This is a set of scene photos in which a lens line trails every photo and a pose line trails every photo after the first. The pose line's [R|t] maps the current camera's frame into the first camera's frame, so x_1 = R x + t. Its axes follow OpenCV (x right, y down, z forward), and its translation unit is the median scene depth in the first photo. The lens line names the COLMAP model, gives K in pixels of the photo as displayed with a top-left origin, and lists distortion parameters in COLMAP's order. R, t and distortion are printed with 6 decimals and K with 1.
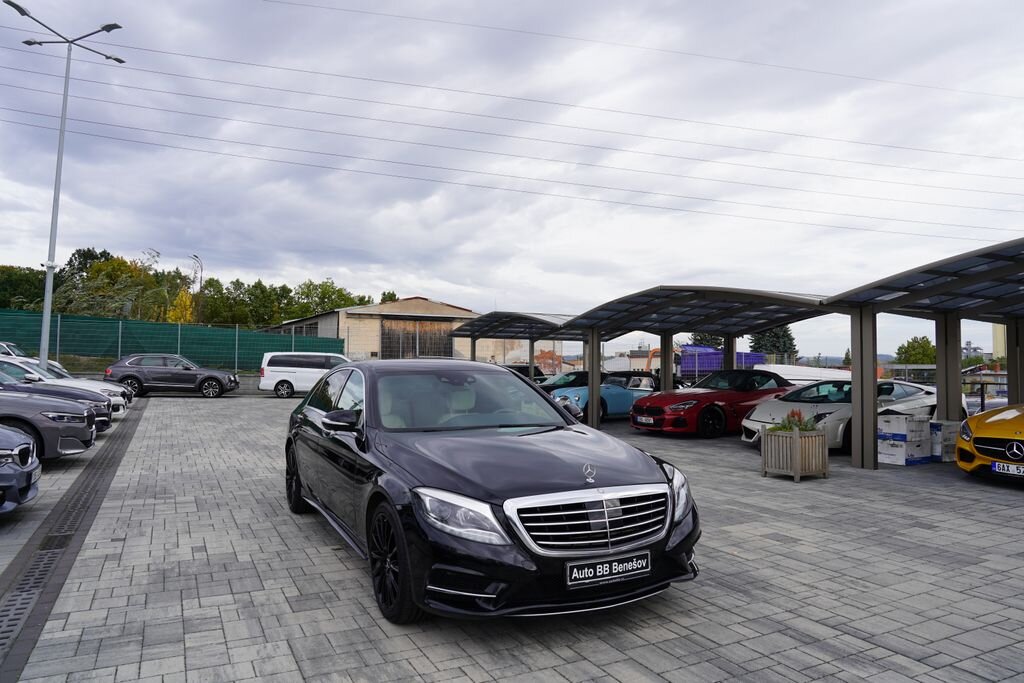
lens RADIAL K [[695.3, 0, 509.1], [0, 695.3, 331.4], [0, 0, 1]] dist [-0.108902, 0.078533]
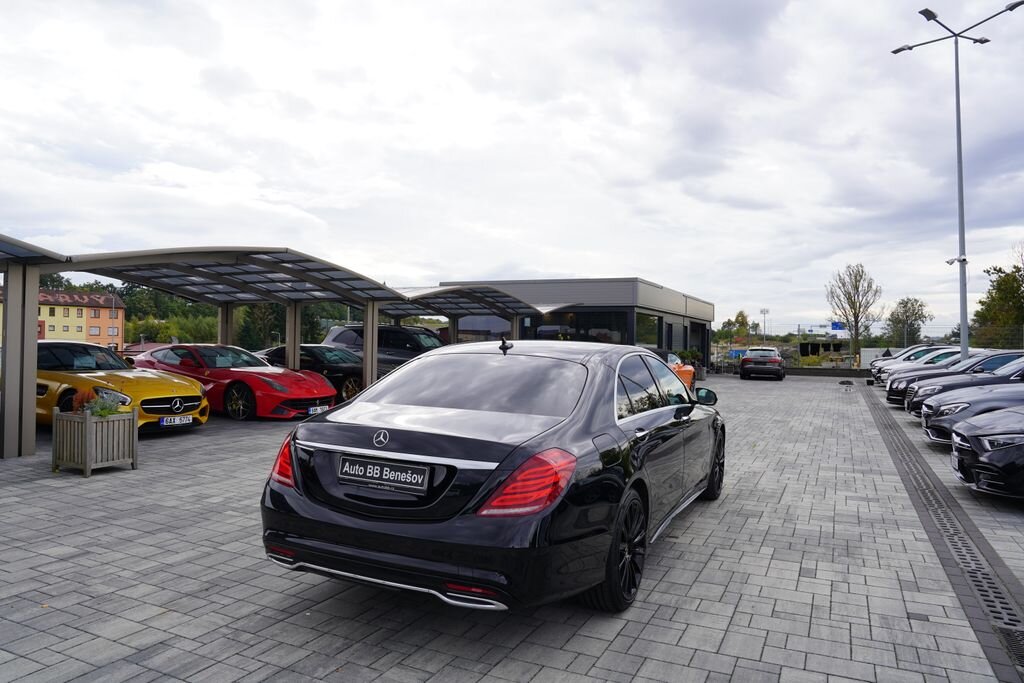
lens RADIAL K [[705.4, 0, 512.0], [0, 705.4, 336.7], [0, 0, 1]] dist [-0.113335, 0.082072]
pose [[-0.614350, -0.009069, 0.788981, -1.044860], [-0.062957, 0.997309, -0.037559, 0.097388], [-0.786518, -0.072747, -0.613268, 2.122508]]
